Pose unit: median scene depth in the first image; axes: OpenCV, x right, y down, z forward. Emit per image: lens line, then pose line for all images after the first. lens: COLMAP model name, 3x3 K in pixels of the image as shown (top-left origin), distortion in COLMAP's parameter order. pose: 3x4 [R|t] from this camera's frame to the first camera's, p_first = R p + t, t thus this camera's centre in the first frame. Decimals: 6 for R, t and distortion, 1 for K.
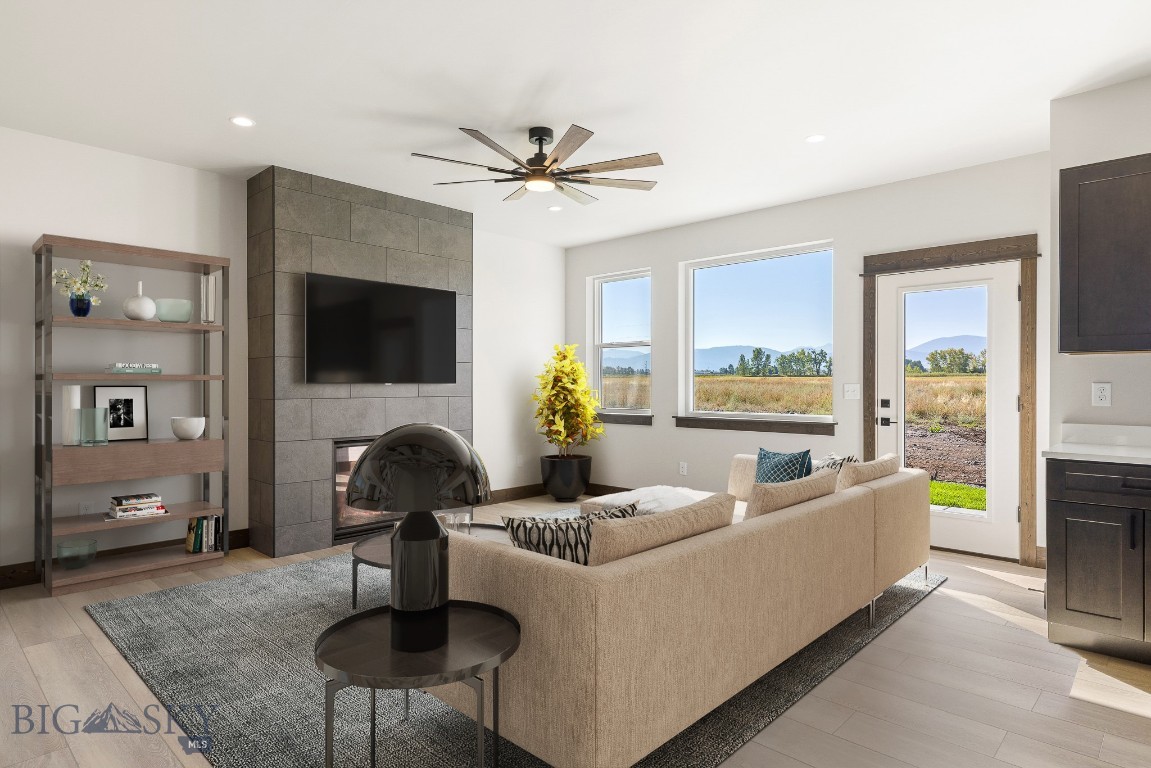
lens RADIAL K [[643.1, 0, 578.1], [0, 643.1, 388.5], [0, 0, 1]] dist [0.005734, 0.000826]
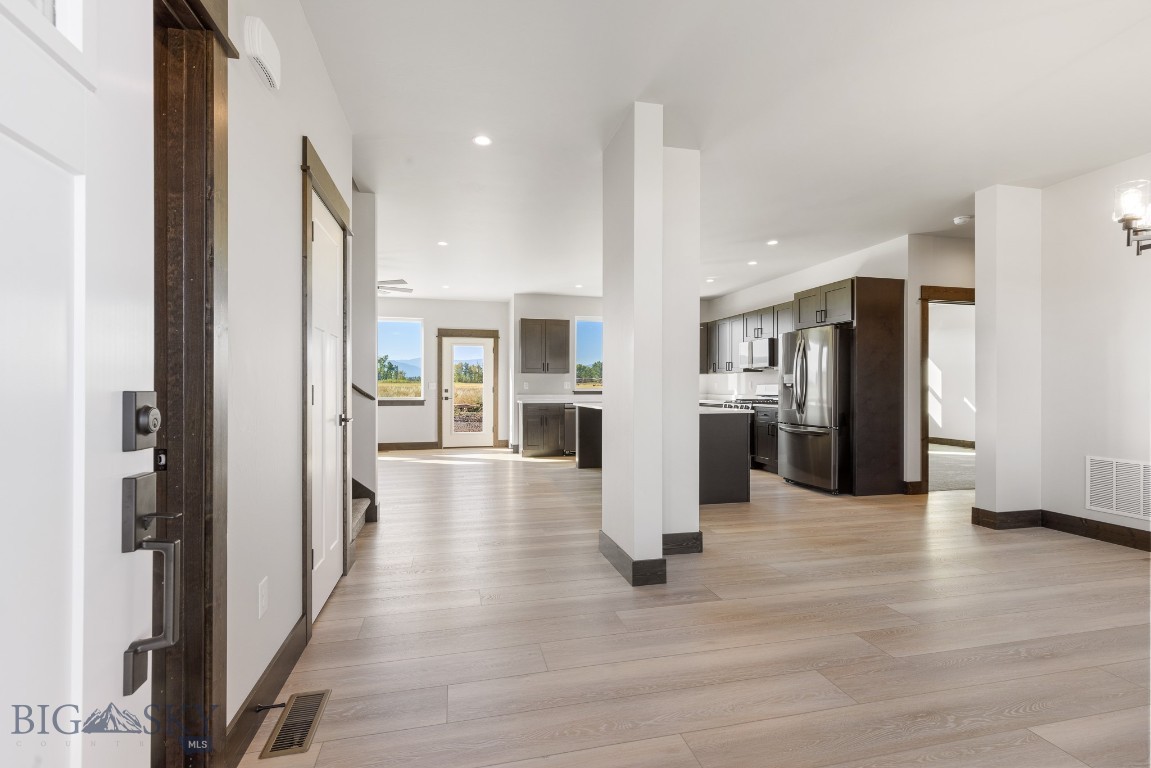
lens RADIAL K [[518.9, 0, 577.2], [0, 518.9, 384.6], [0, 0, 1]] dist [0.008551, 0.000218]
pose [[0.543900, 0.006976, 0.839121, -0.837285], [0.004631, 0.999925, -0.011315, 0.022774], [-0.839137, 0.010040, 0.543827, -0.437776]]
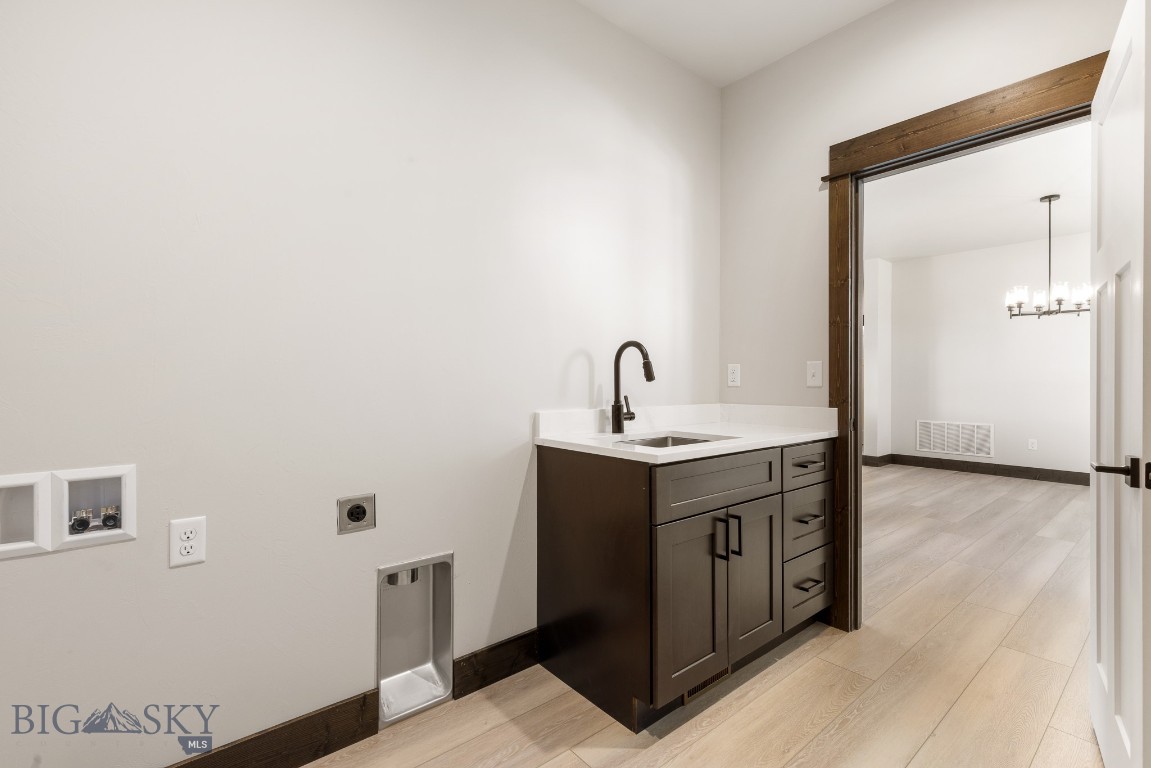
lens RADIAL K [[518.9, 0, 568.2], [0, 518.9, 382.4], [0, 0, 1]] dist [0.008551, 0.000218]
pose [[0.119027, 0.000604, 0.992891, -1.216851], [0.008457, 0.999963, -0.001622, 0.019201], [-0.992855, 0.008590, 0.119018, 0.078101]]
